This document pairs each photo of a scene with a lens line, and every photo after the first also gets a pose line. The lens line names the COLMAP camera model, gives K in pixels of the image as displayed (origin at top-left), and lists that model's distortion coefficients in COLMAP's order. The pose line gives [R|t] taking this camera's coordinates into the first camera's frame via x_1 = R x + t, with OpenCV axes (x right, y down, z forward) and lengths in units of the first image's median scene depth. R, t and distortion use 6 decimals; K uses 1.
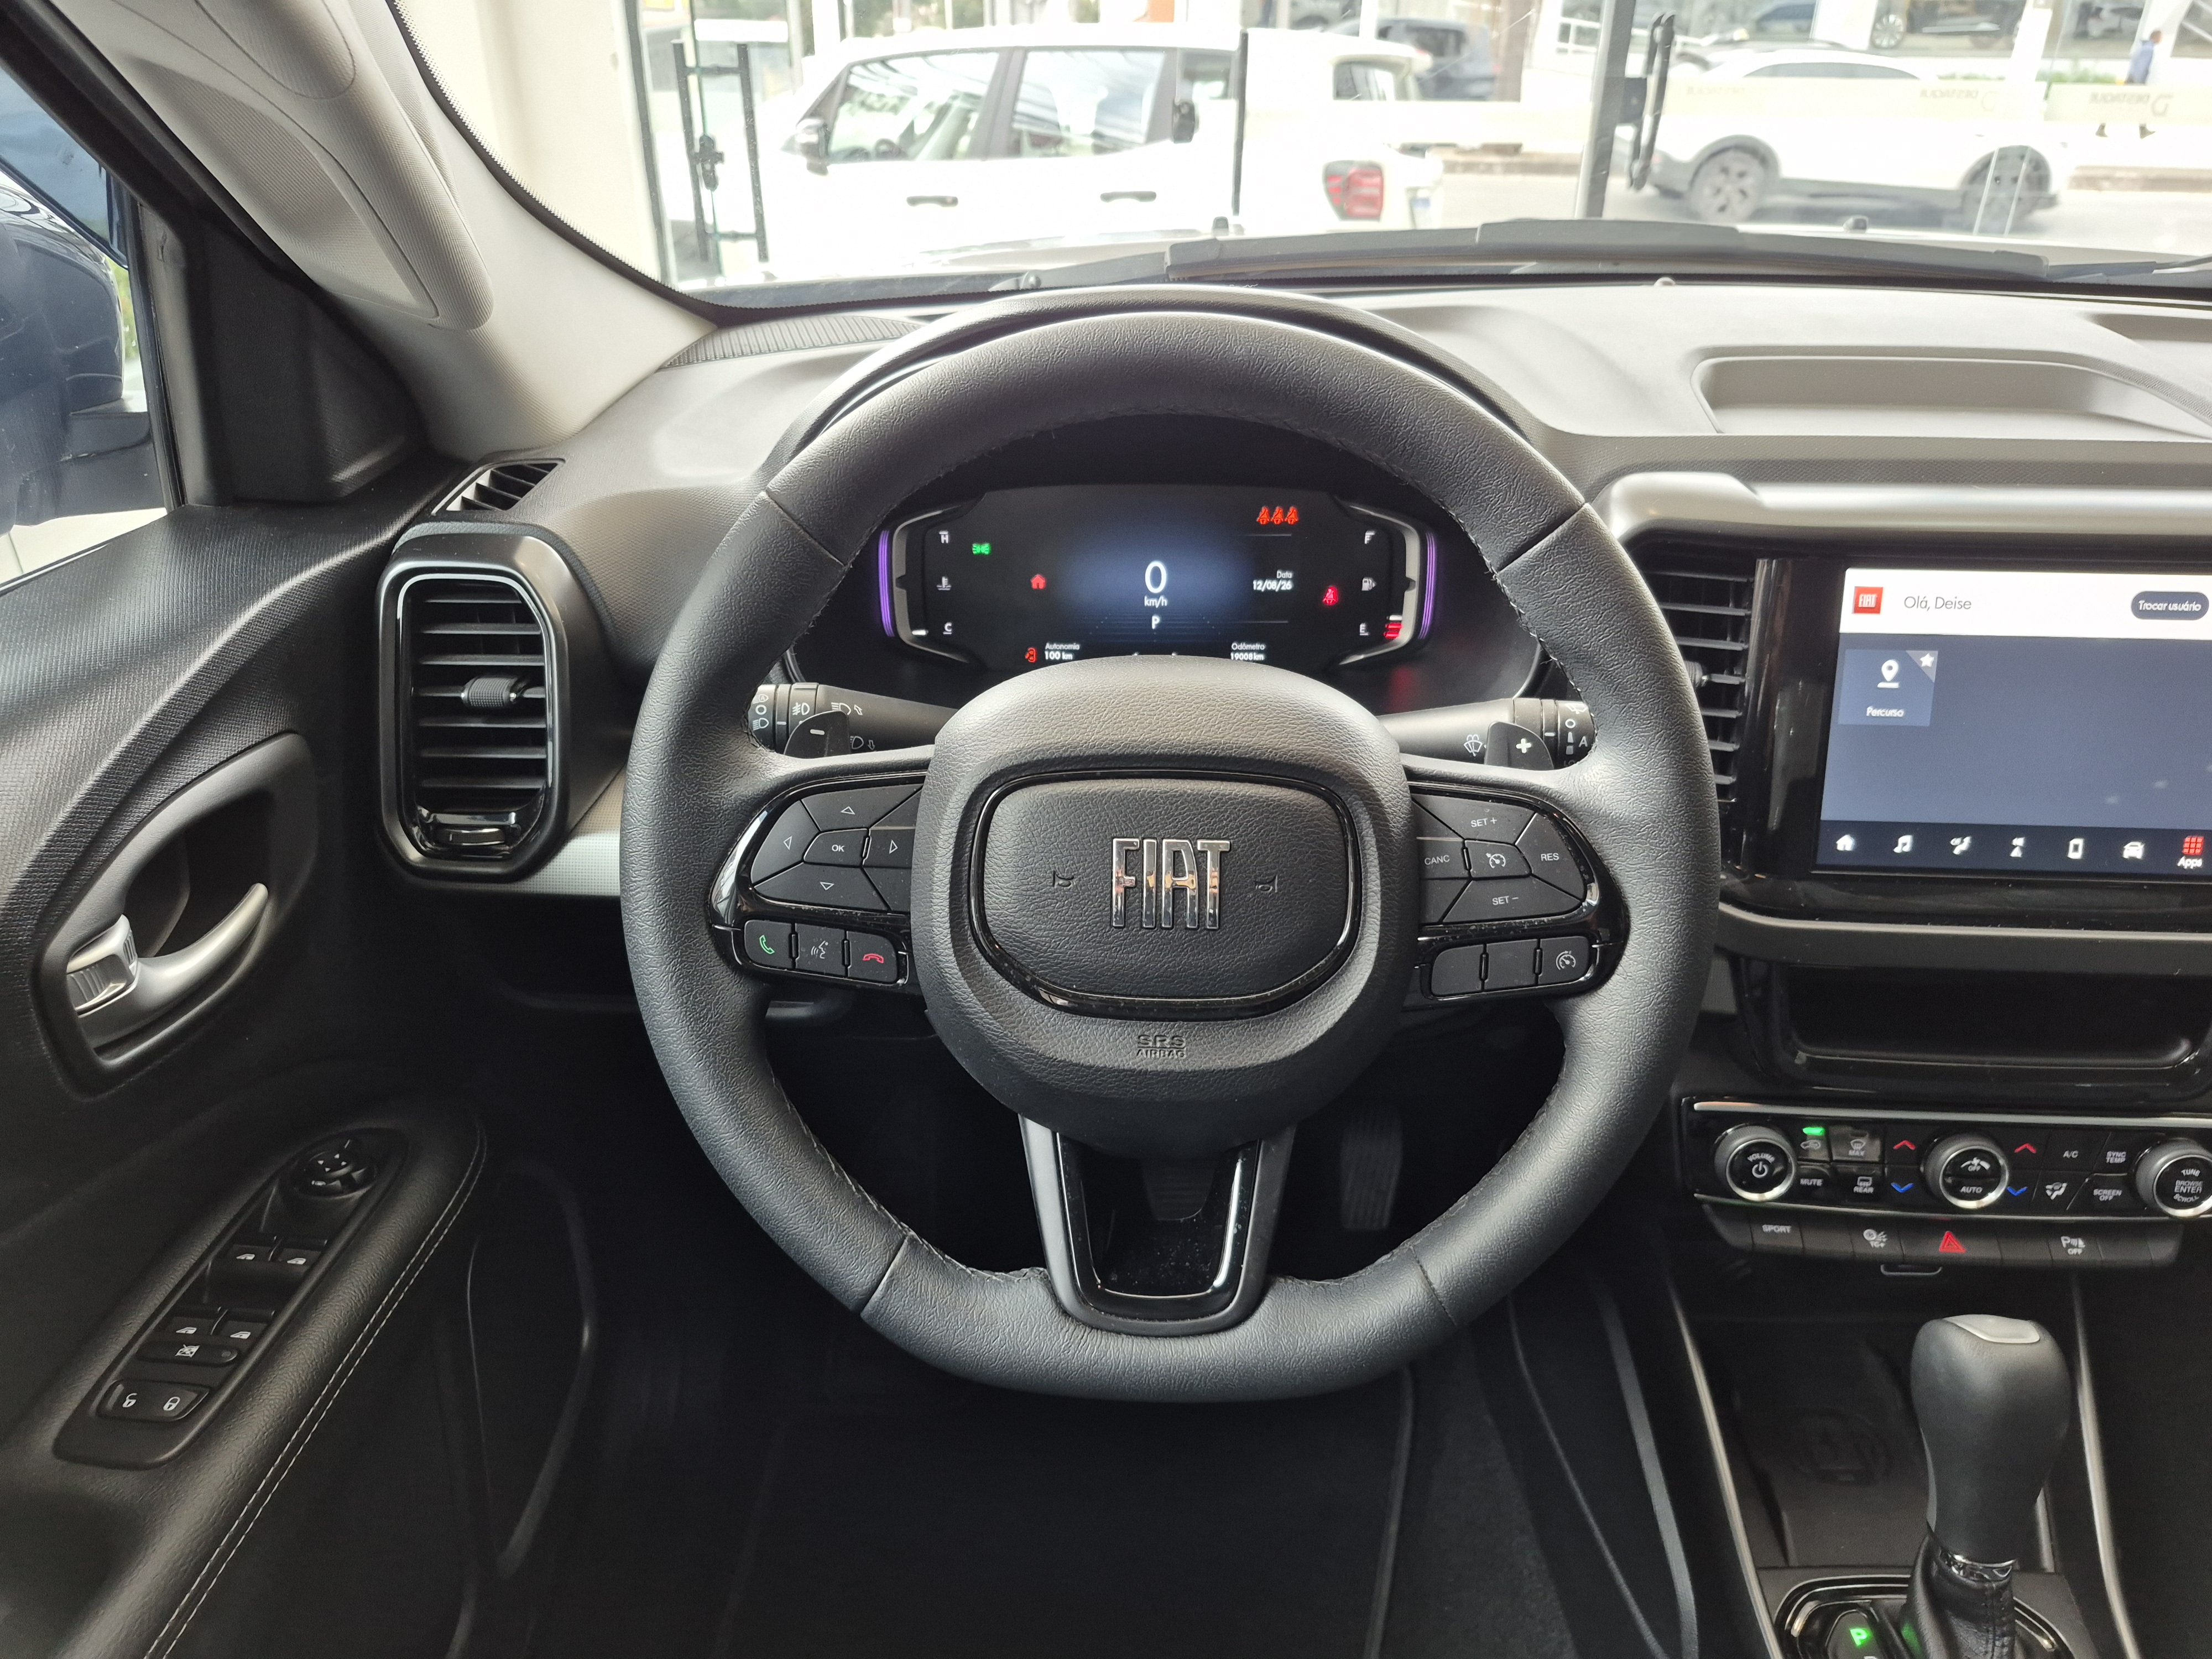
lens RADIAL K [[1569.6, 0, 1106.0], [0, 1569.6, 829.5], [0, 0, 1]] dist [0.060455, -0.094780]
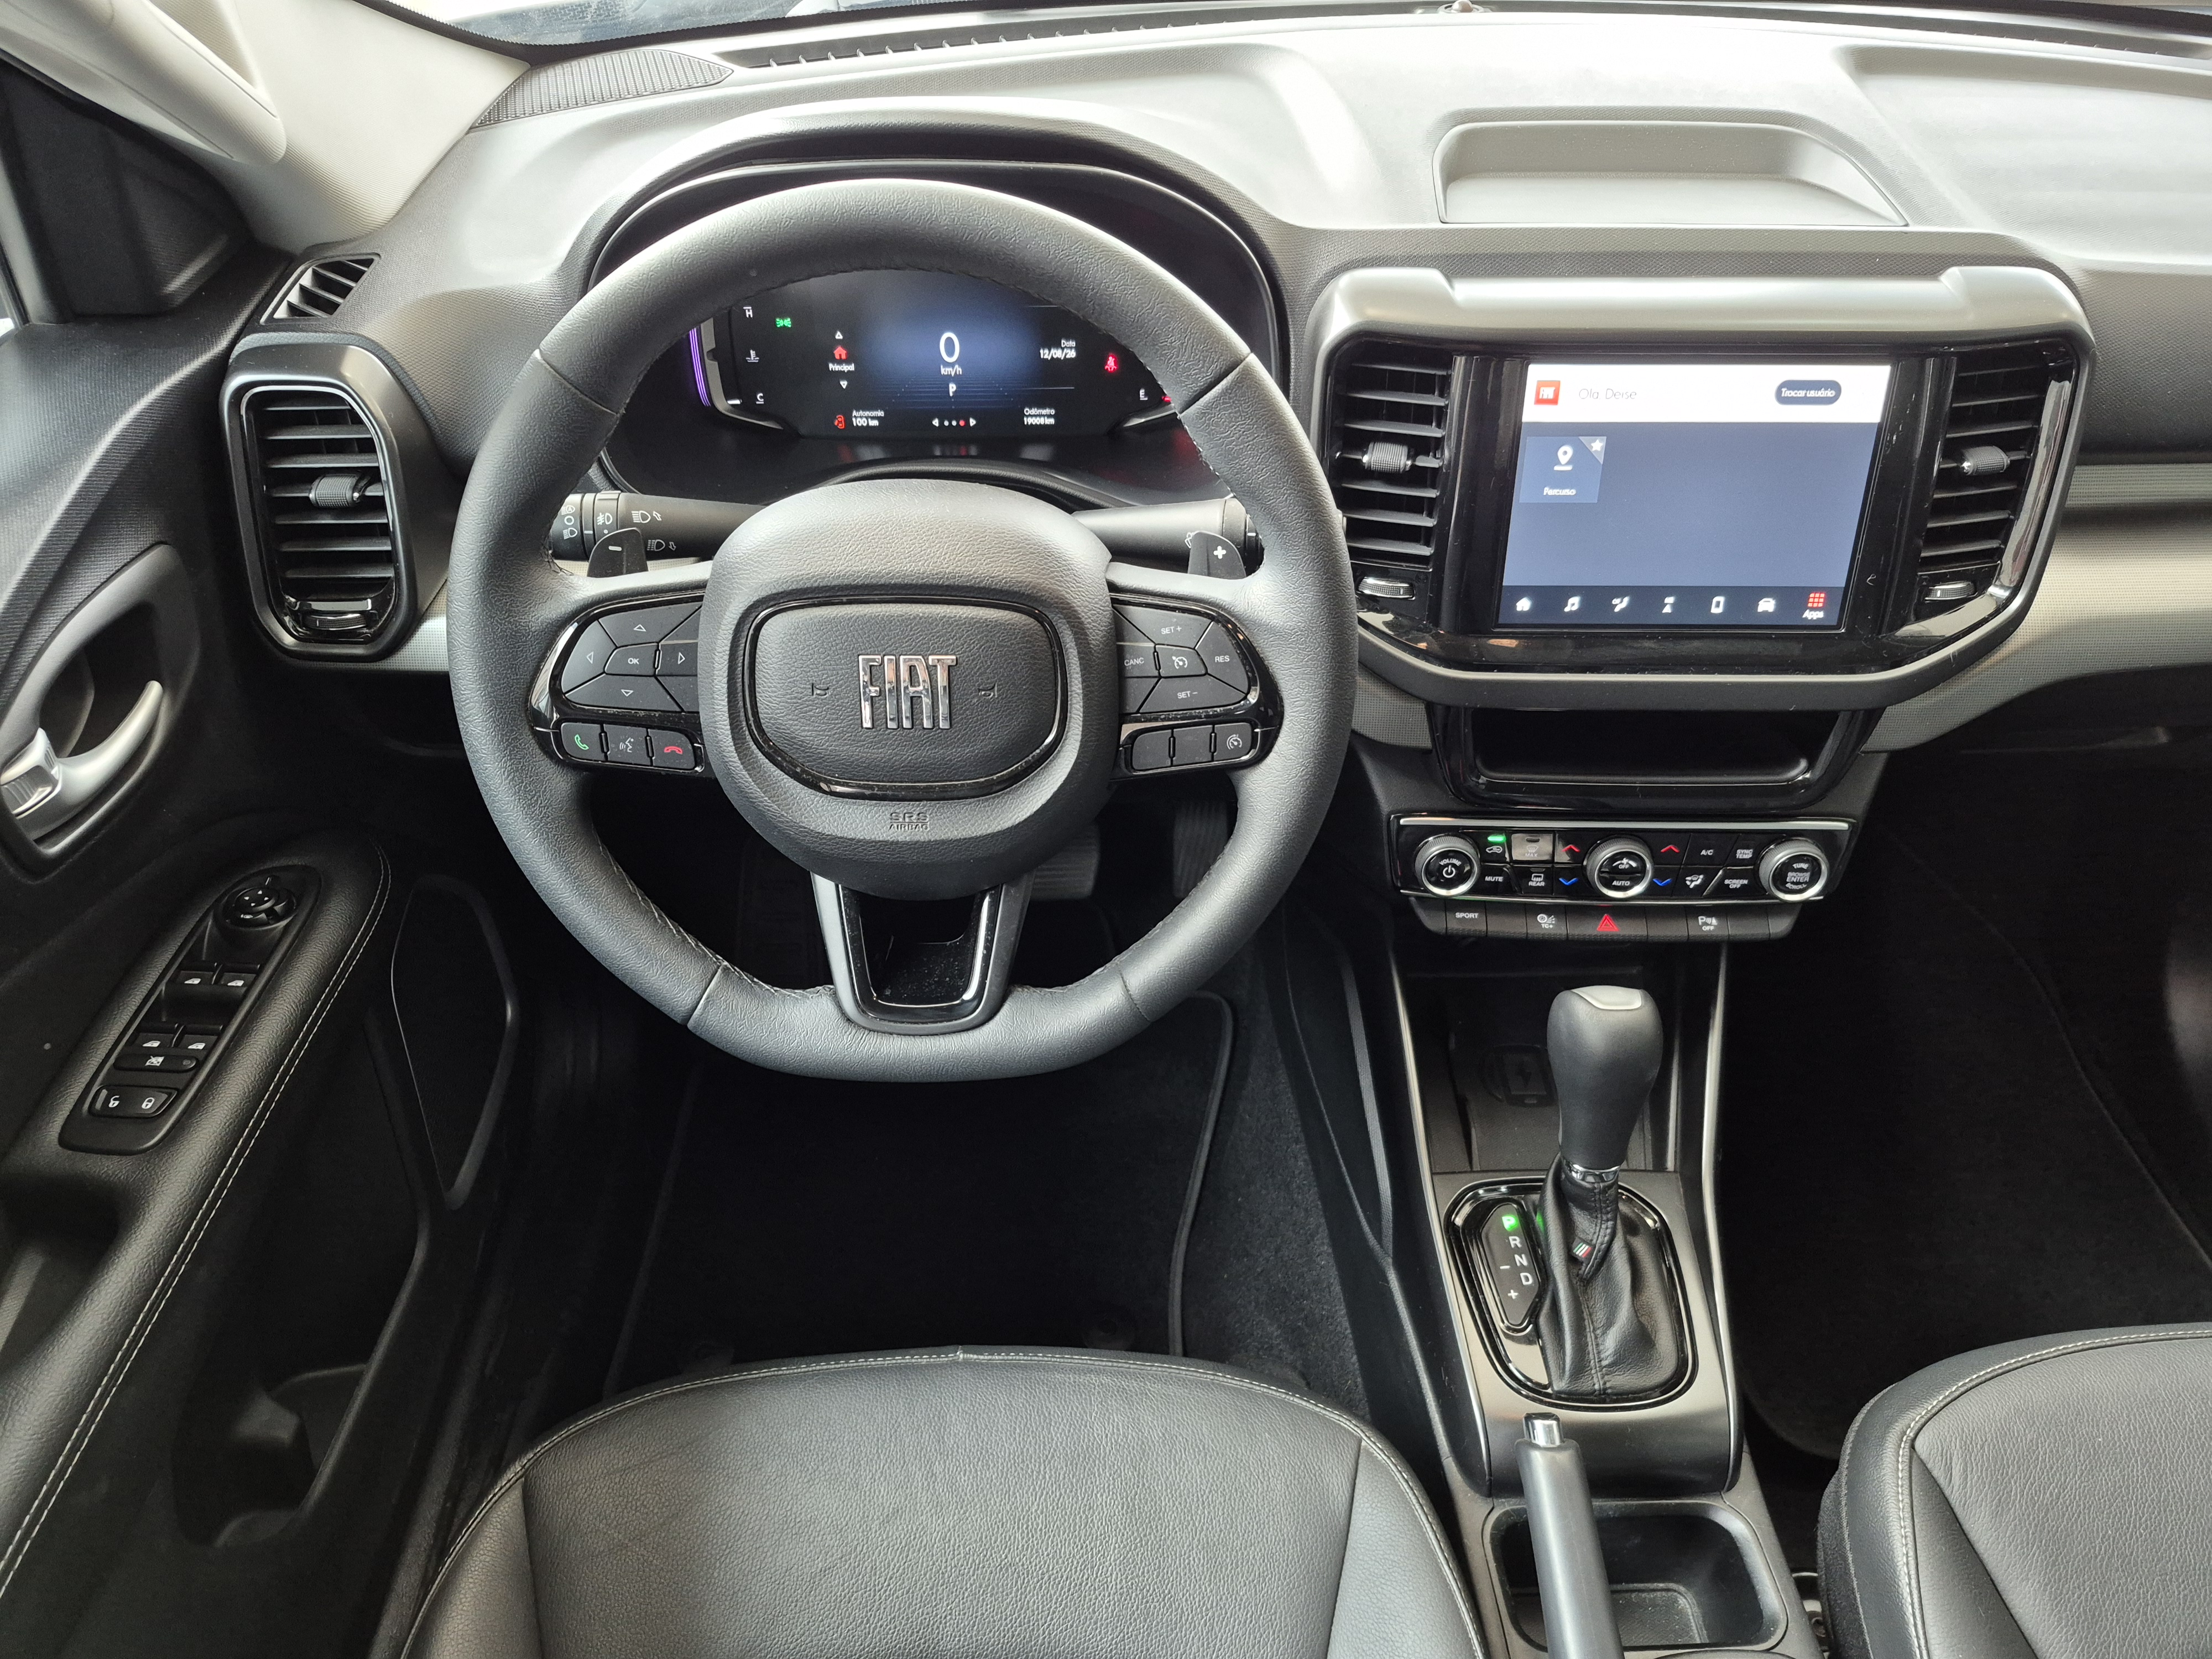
lens RADIAL K [[1569.6, 0, 1106.0], [0, 1569.6, 829.5], [0, 0, 1]] dist [0.060455, -0.094780]
pose [[0.999375, -0.026800, 0.023062, 0.128975], [0.020497, 0.970625, 0.239722, -0.118238], [-0.028809, -0.239099, 0.970568, -0.167326]]
